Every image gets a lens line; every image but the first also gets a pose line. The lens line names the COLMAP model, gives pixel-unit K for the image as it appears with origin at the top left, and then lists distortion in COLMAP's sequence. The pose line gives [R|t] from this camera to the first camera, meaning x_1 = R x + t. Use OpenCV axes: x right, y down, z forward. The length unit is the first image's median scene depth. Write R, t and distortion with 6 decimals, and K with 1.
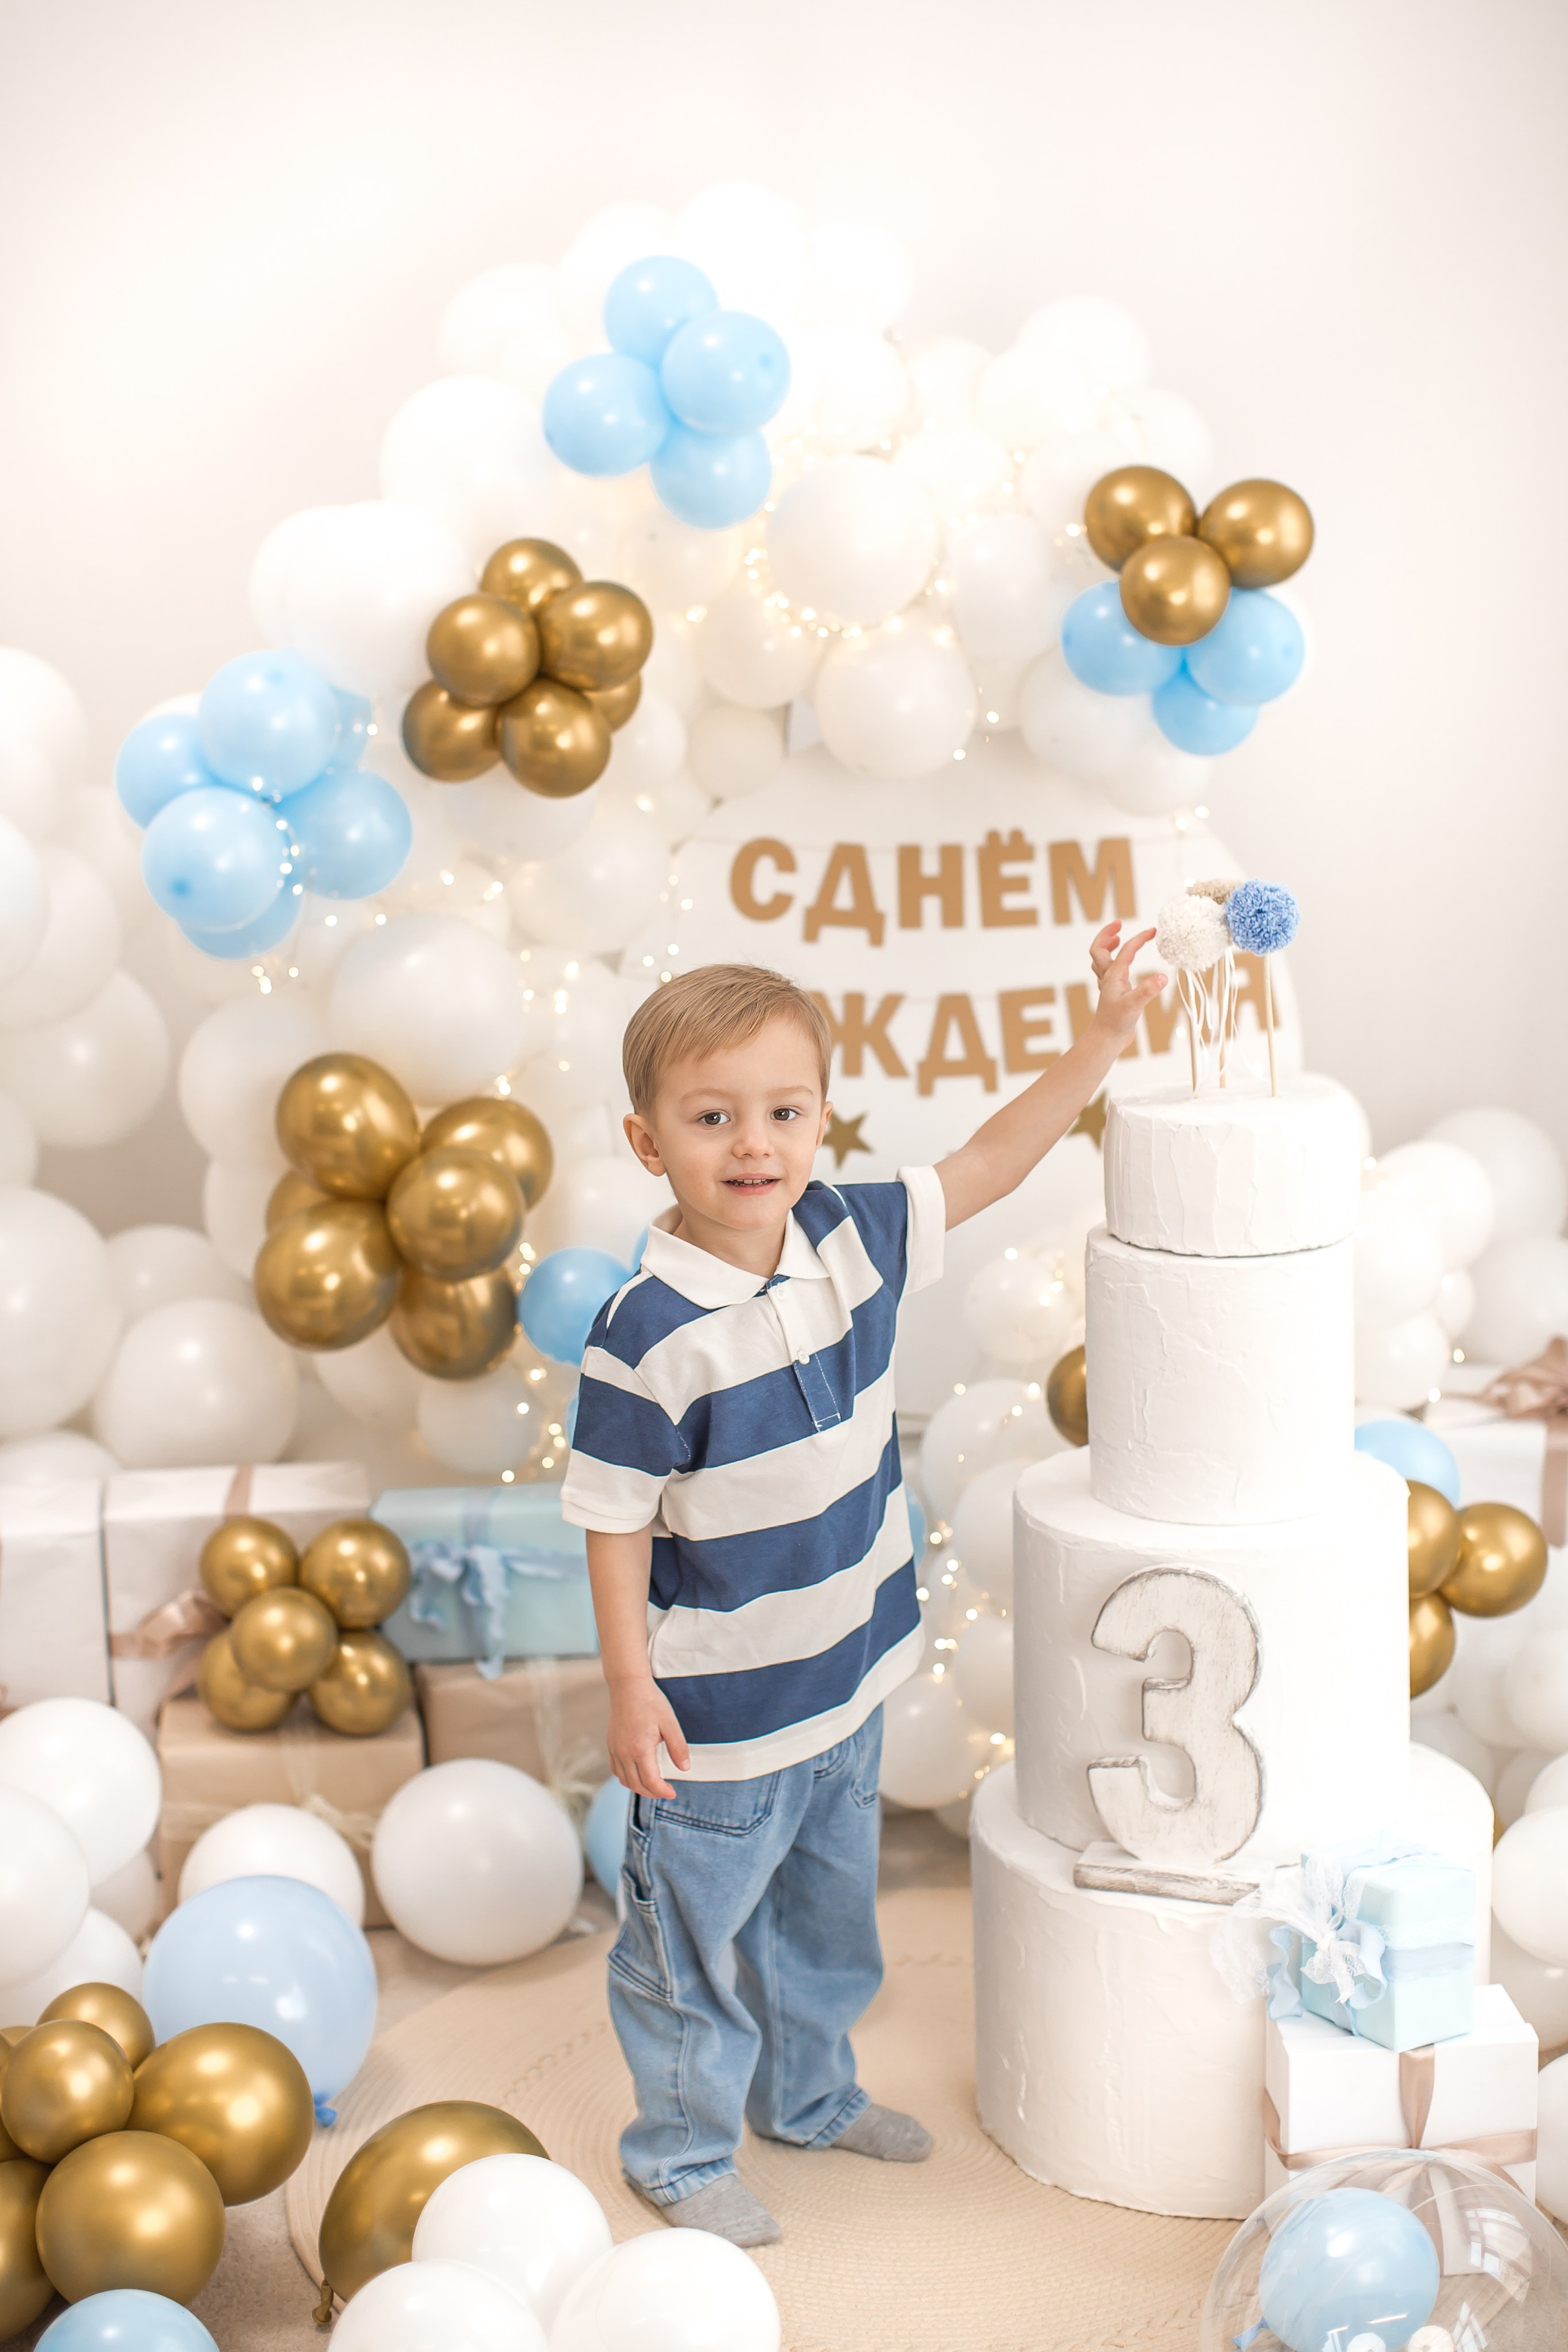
lens RADIAL K [[3845.6, 0, 792.7], [0, 3845.6, 1068.4], [0, 0, 1]] dist [-0.108239, 0.000000]
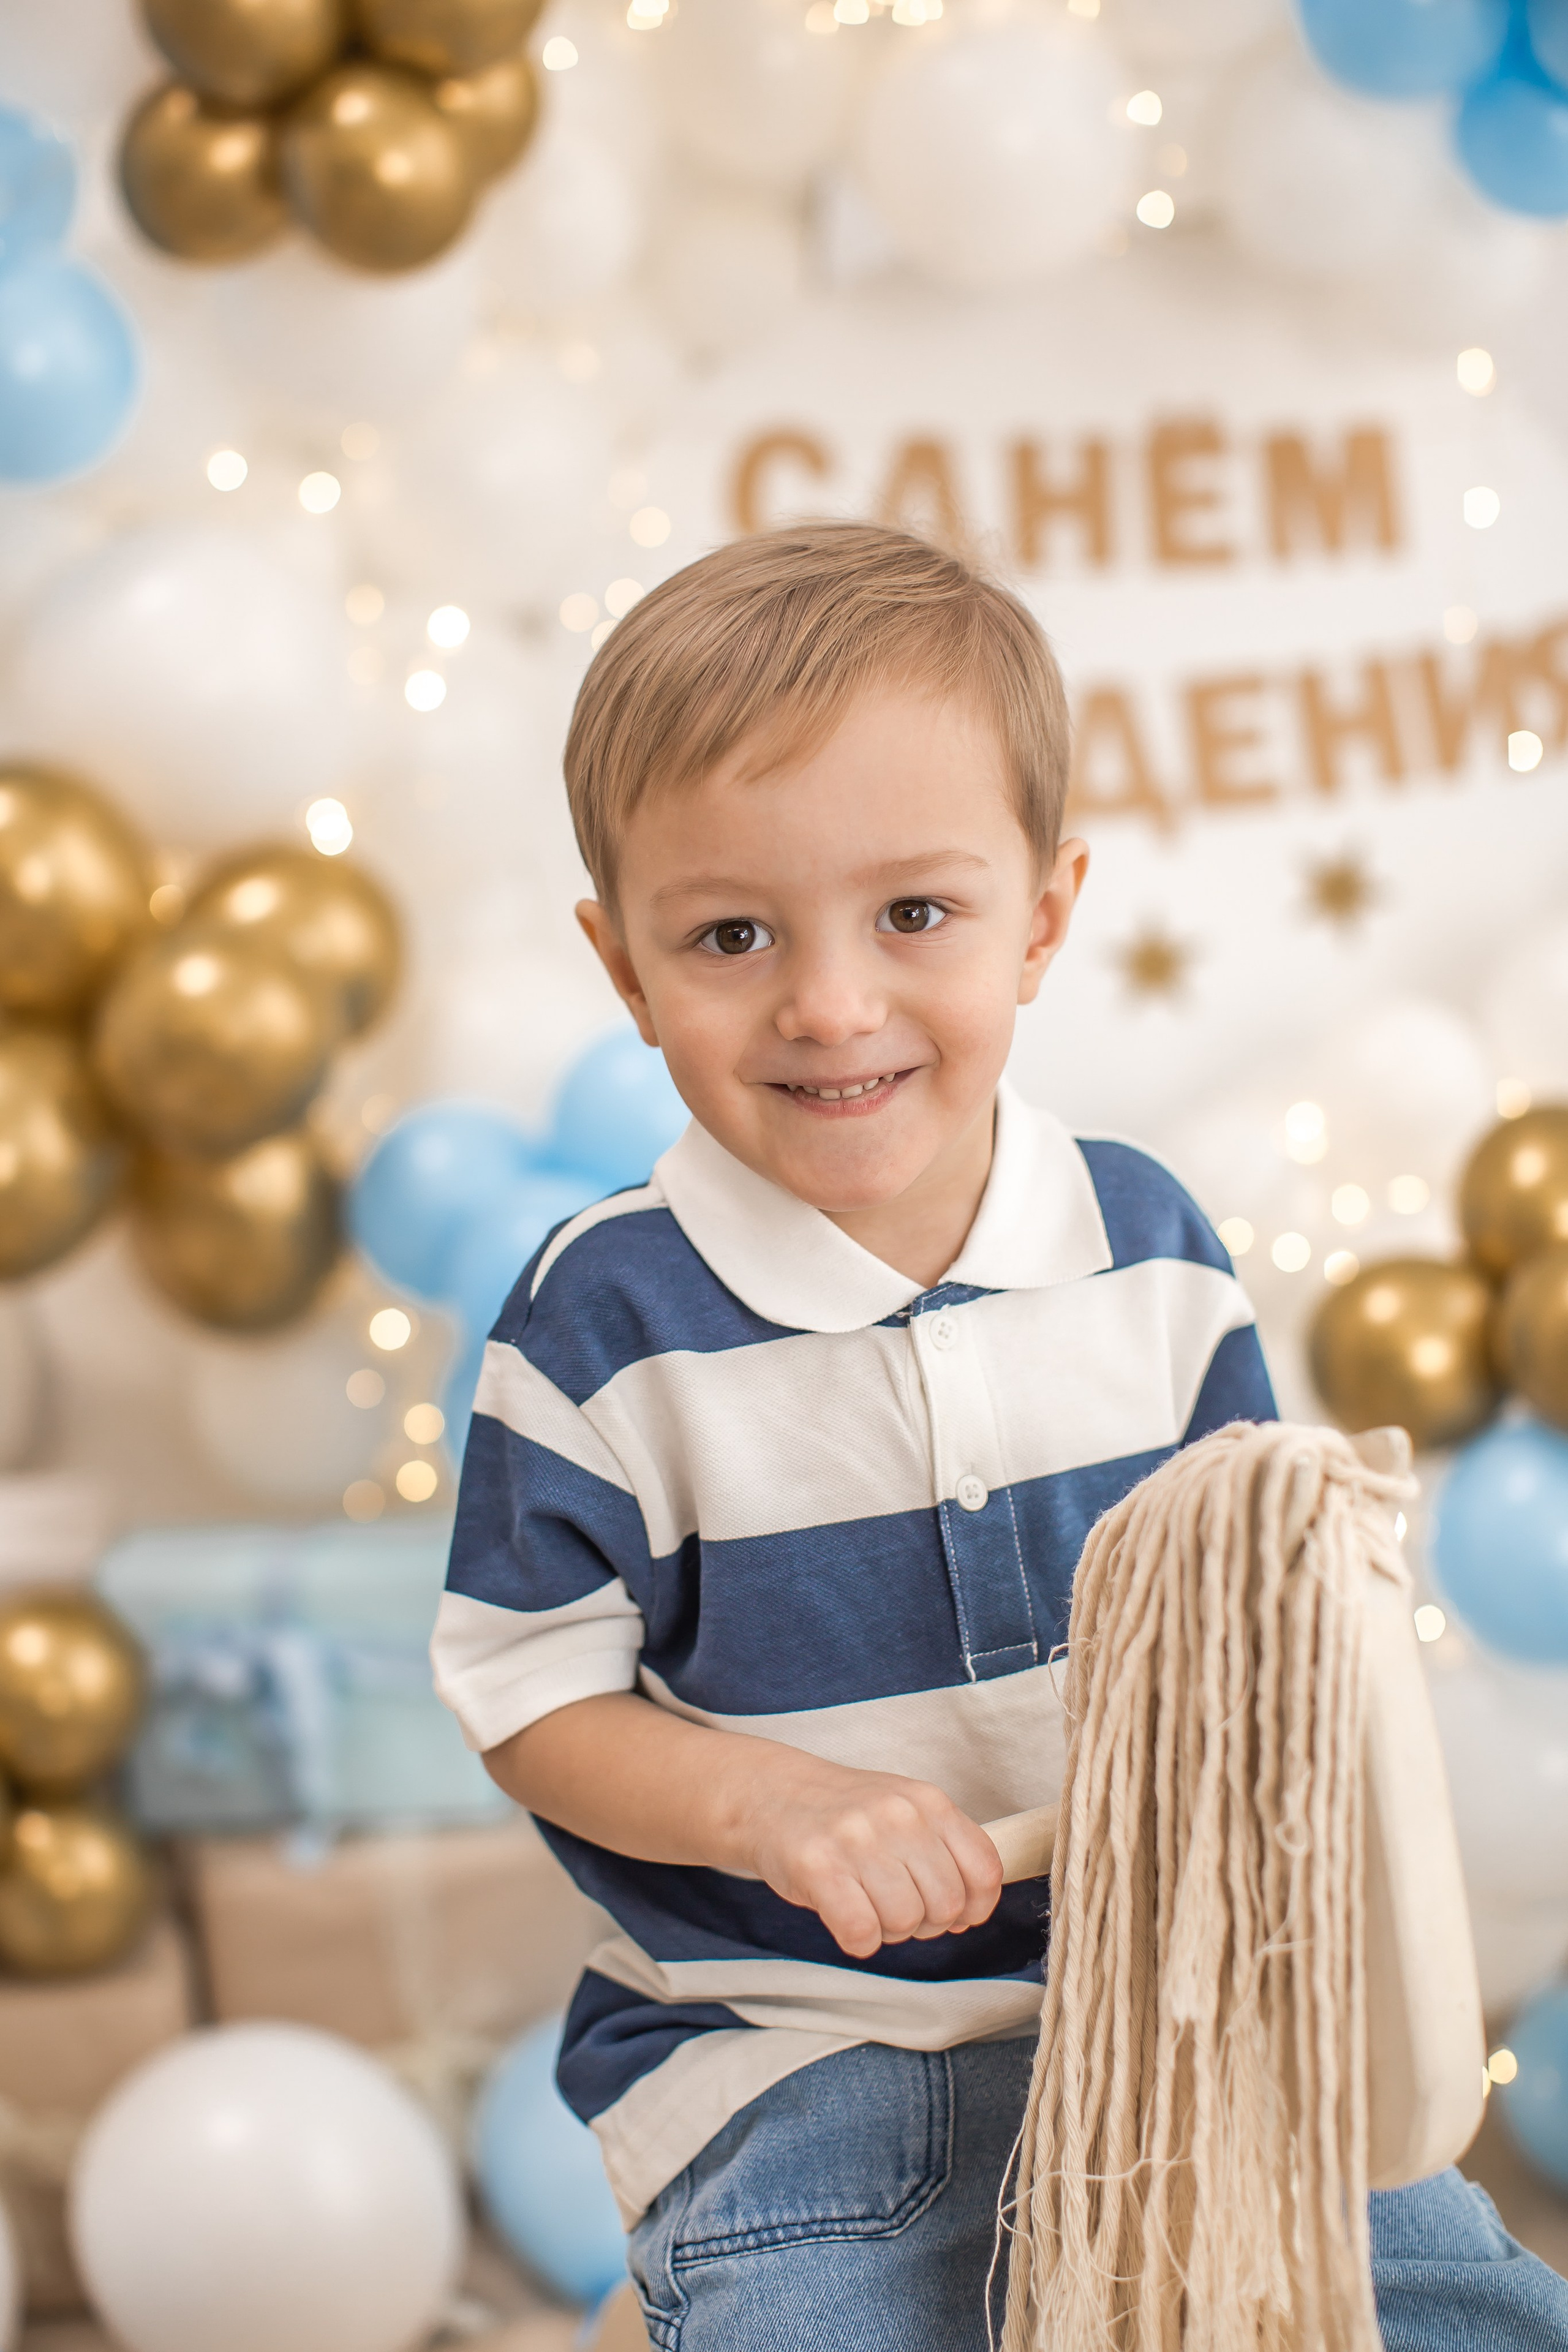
lens RADIAL K [[3702.9, 0, 901.6], [0, 3702.9, 1143.2], [0, 0, 1]] dist [-0.099902, 0.000000]
pose [[0.999876, -0.015760, -0.000427, 0.010498], [0.015766, 0.999634, 0.021970, 0.042168], [0.000080, -0.021974, 0.999759, 0.459995]]
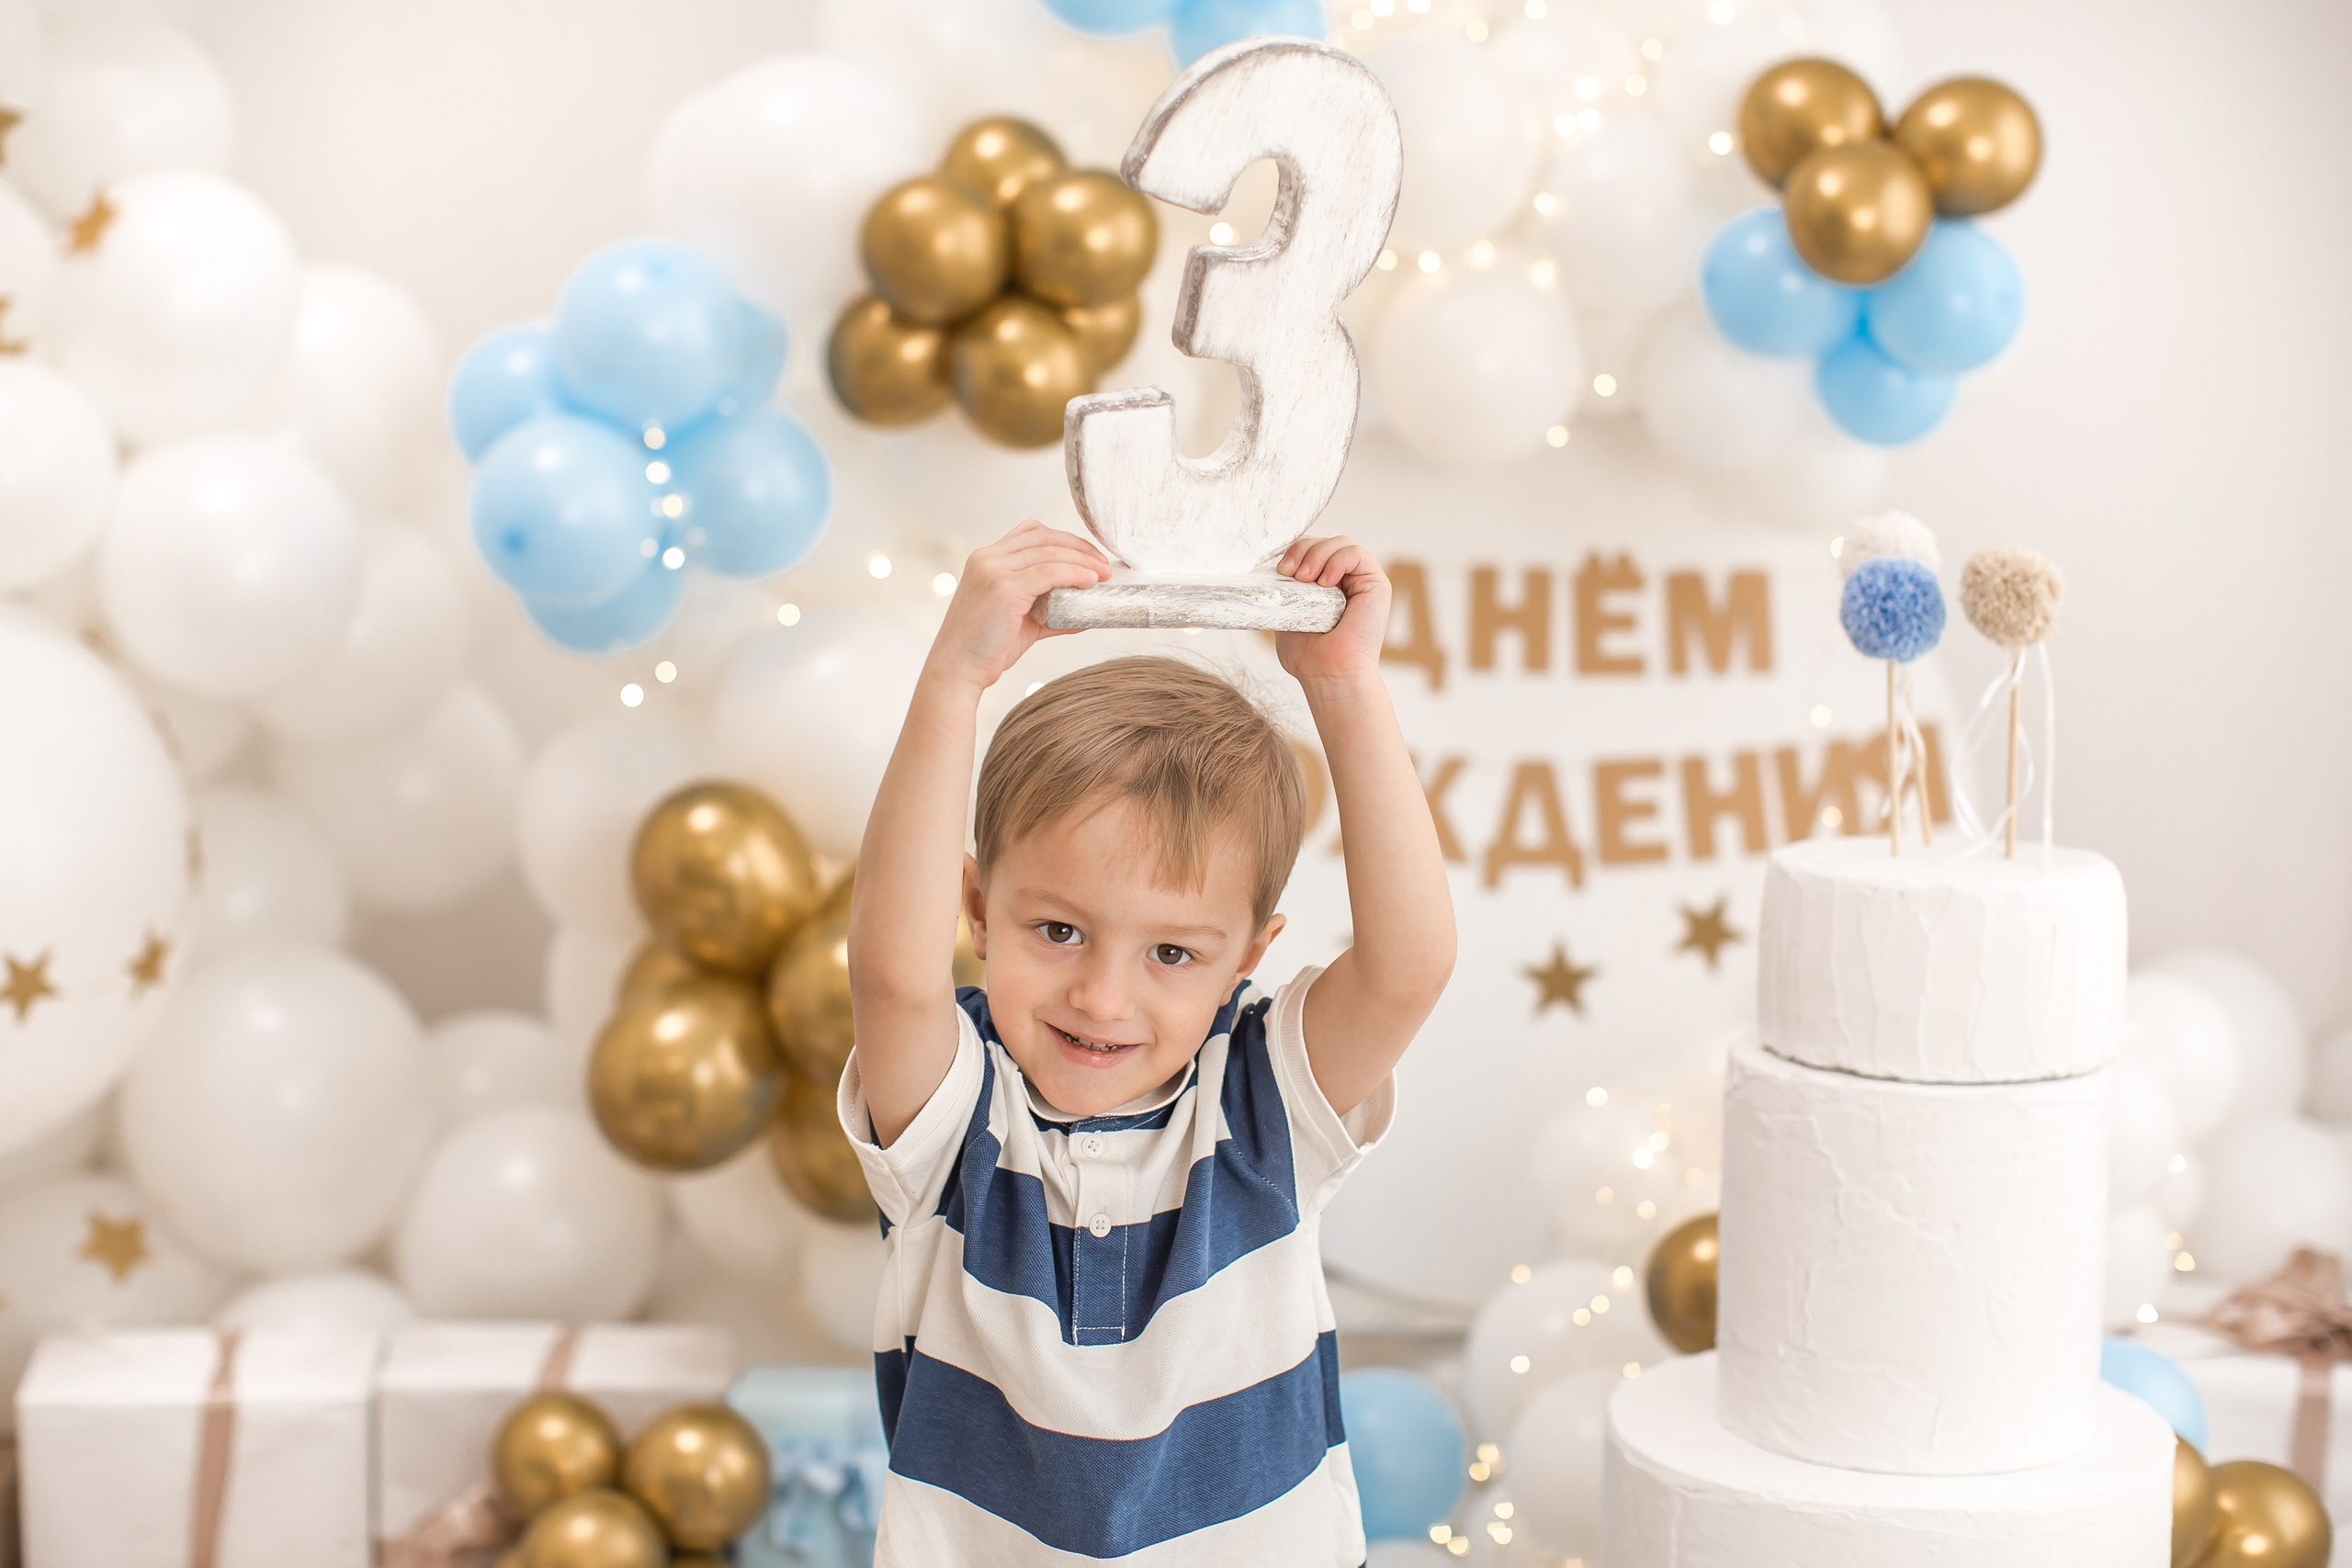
lens RADIAL K [[3845.3, 0, 1168.2], [0, 3845.3, 697.4], [0, 0, 1]] dist [-0.108239, 0.000000]
pose [[0.997941, 0.046871, -0.043776, 0.002176], [-0.050008, 0.996036, -0.073561, 0.030667], [0.040155, 0.075598, 0.996329, 0.249406]]
